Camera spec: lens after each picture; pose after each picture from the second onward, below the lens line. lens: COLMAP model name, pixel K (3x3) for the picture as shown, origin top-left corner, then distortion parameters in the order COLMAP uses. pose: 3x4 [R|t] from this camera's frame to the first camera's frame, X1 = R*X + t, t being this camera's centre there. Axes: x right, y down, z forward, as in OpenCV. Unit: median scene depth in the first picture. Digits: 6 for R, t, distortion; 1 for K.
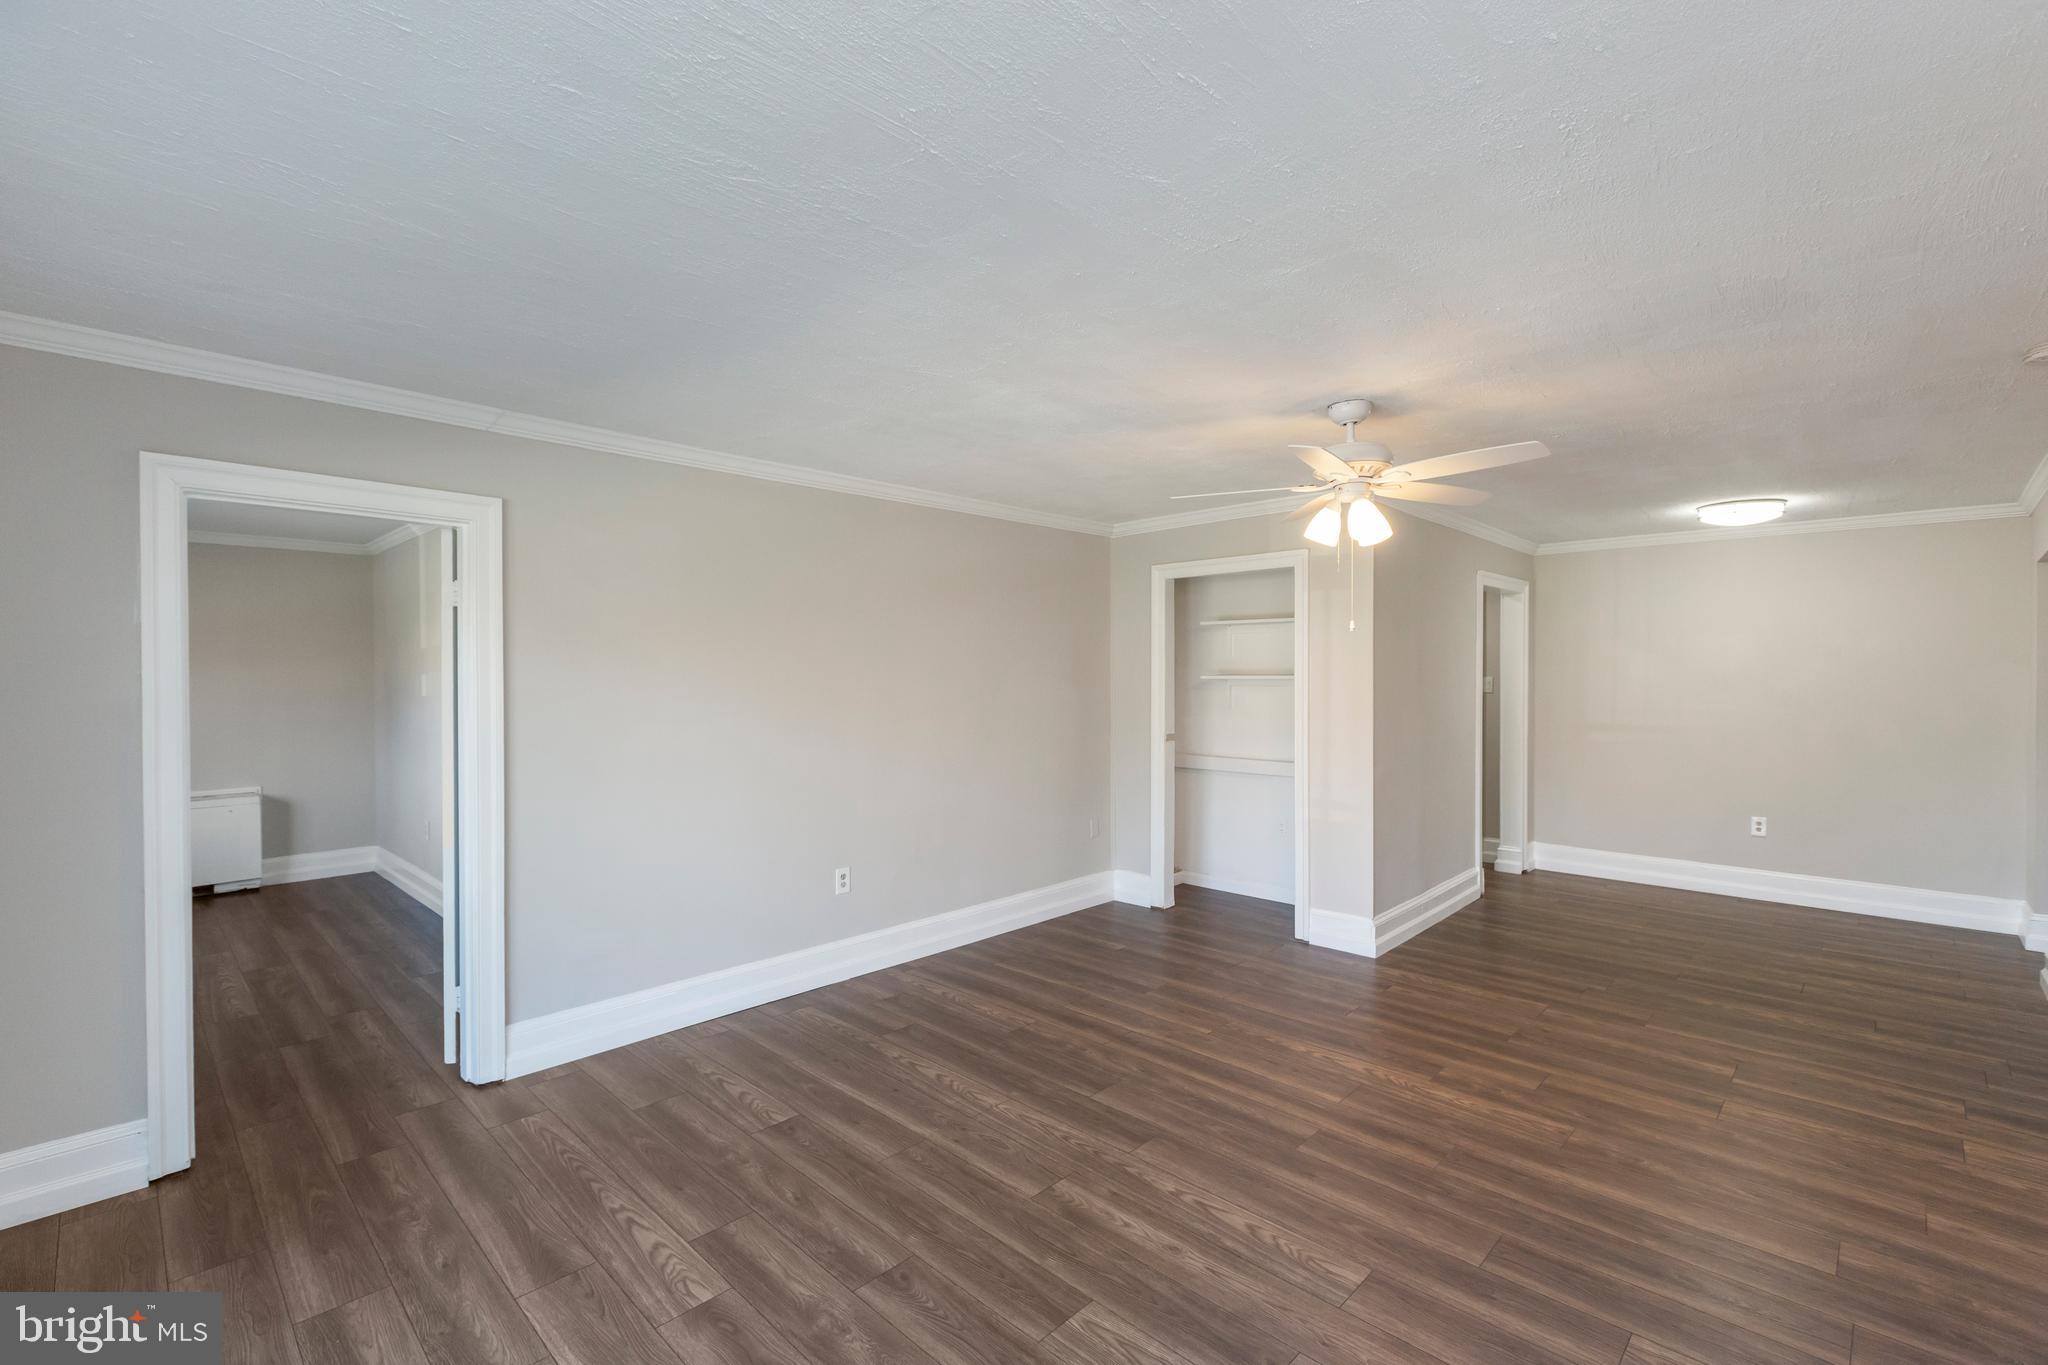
lens RADIAL K [[908.1, 0, 1024.0], [0, 908.1, 676.9], [0, 0, 1]] dist [0.000699, -0.000628]
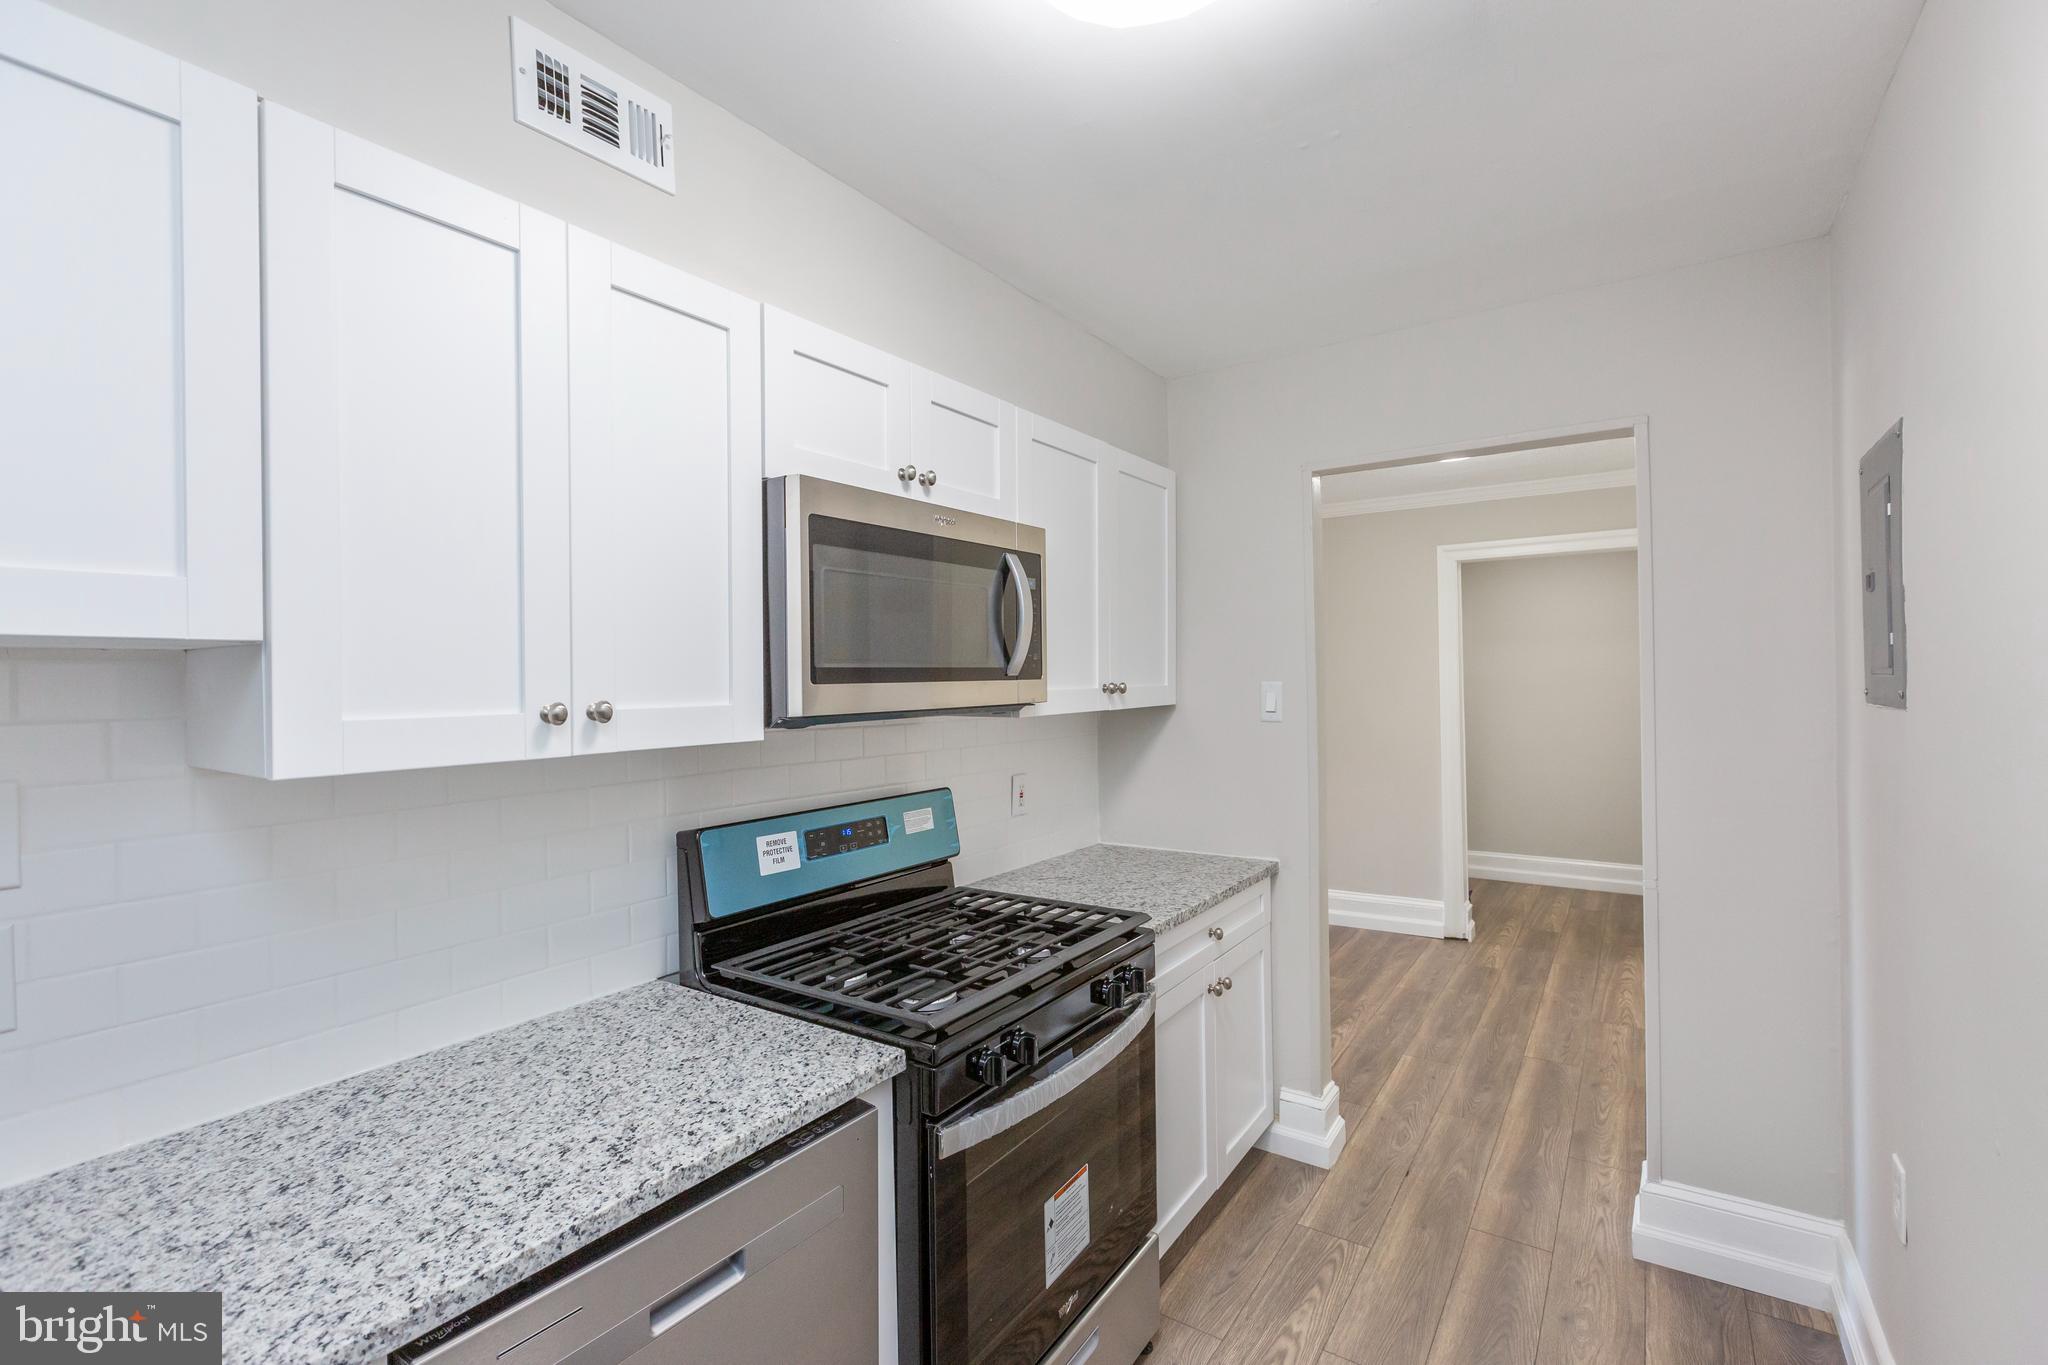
lens RADIAL K [[901.4, 0, 1019.4], [0, 901.4, 680.3], [0, 0, 1]] dist [0.000892, -0.001019]
pose [[0.168897, -0.001955, -0.985632, 1.840399], [0.011675, 0.999932, 0.000017, 0.002193], [0.985565, -0.011510, 0.168909, 0.705885]]
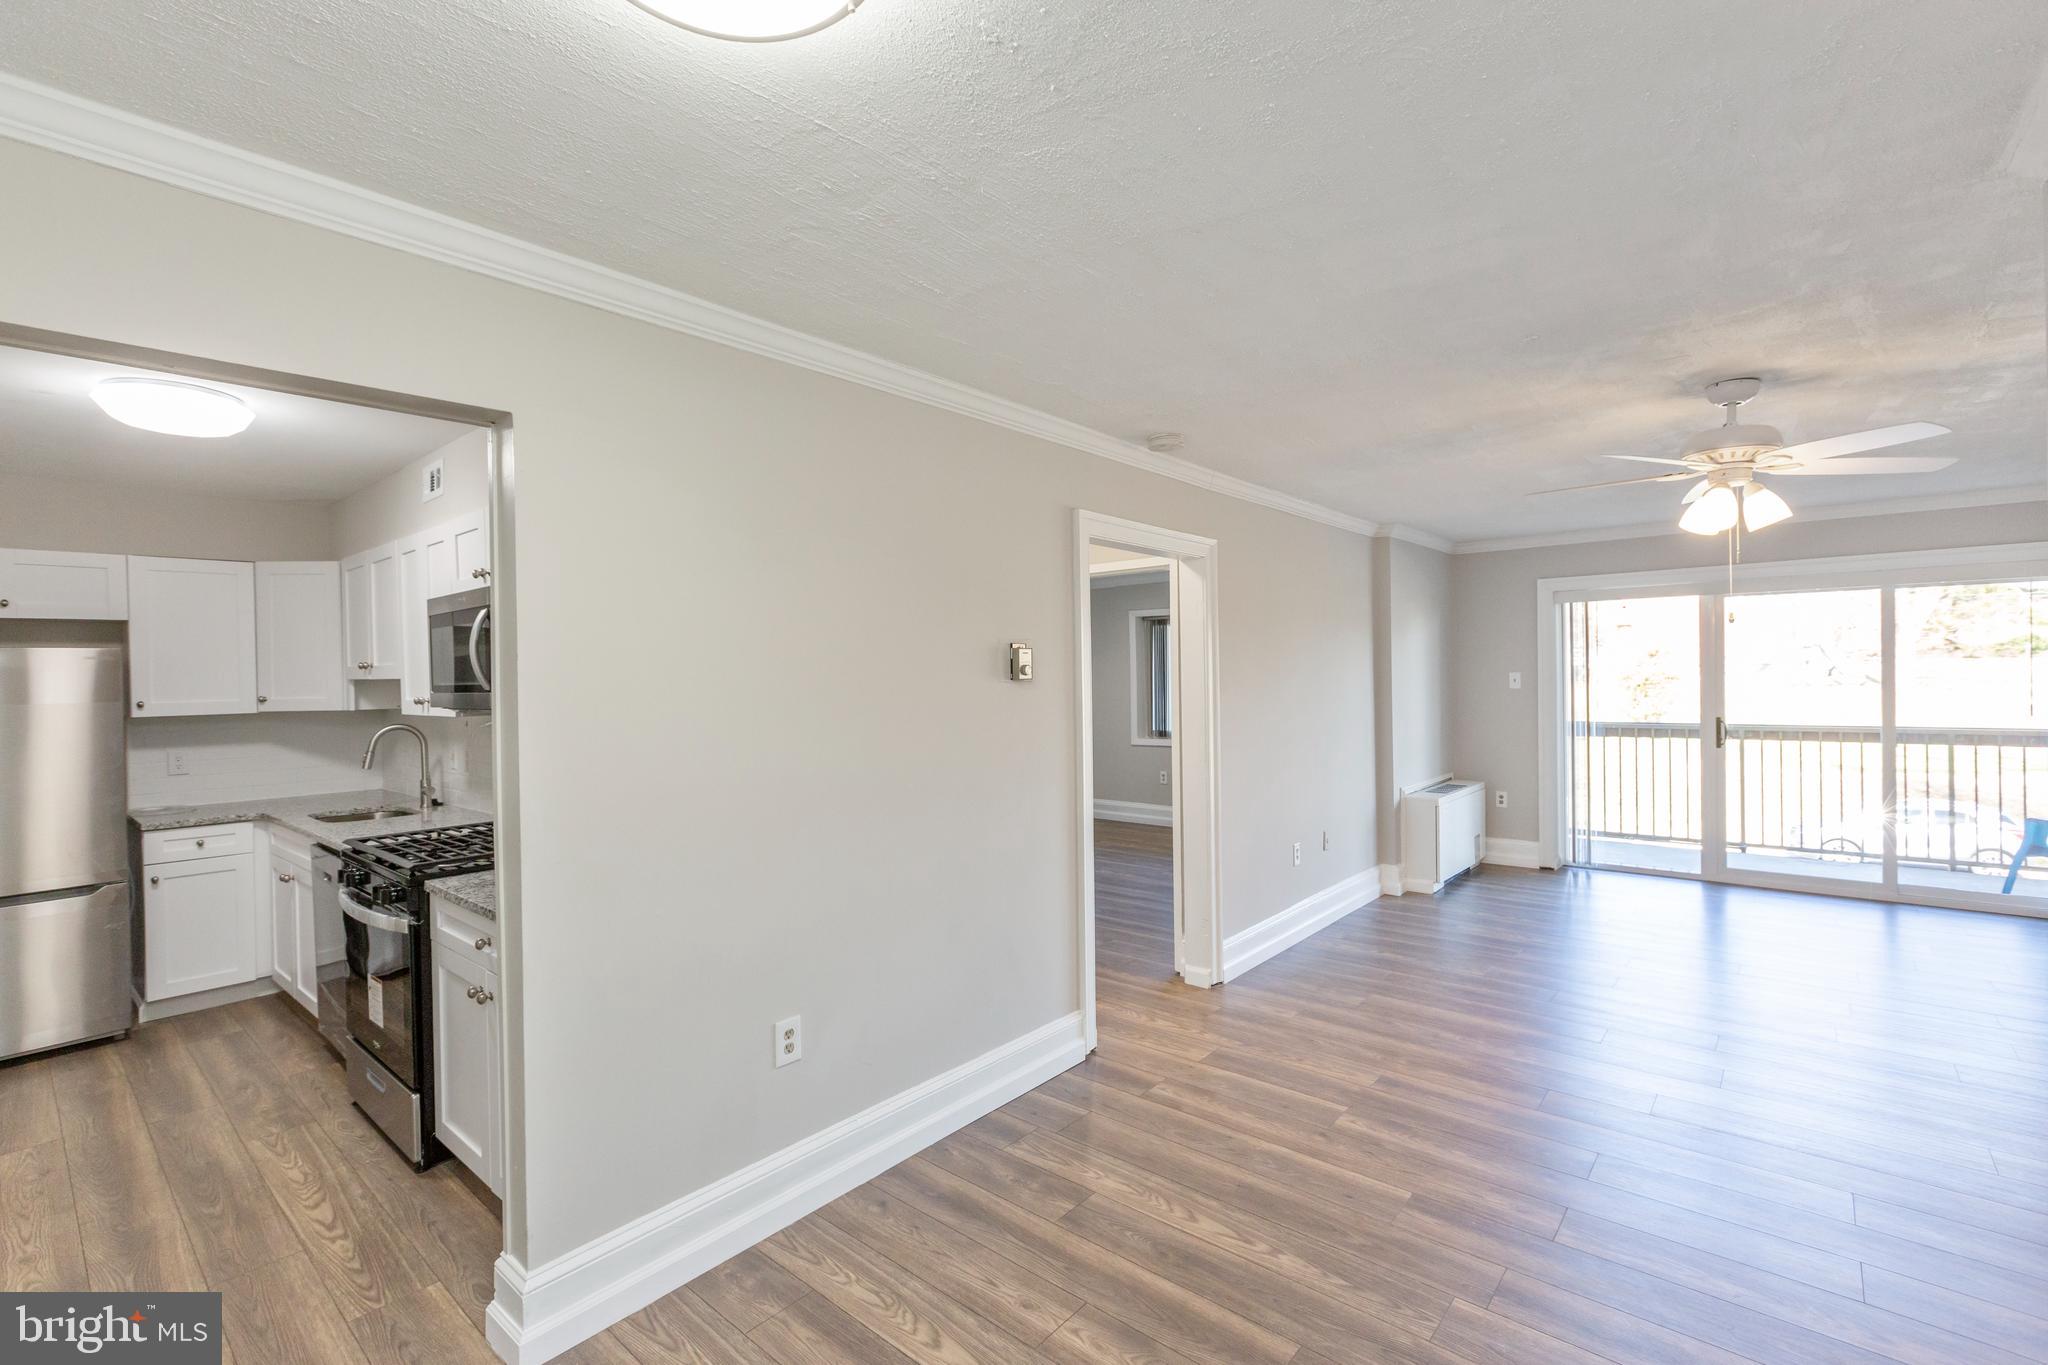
lens RADIAL K [[908.1, 0, 1024.0], [0, 908.1, 676.9], [0, 0, 1]] dist [0.000699, -0.000628]
pose [[-0.998090, 0.015573, -0.059789, 0.958458], [0.014942, 0.999828, 0.010980, -0.013342], [0.059950, 0.010065, -0.998151, 1.576951]]
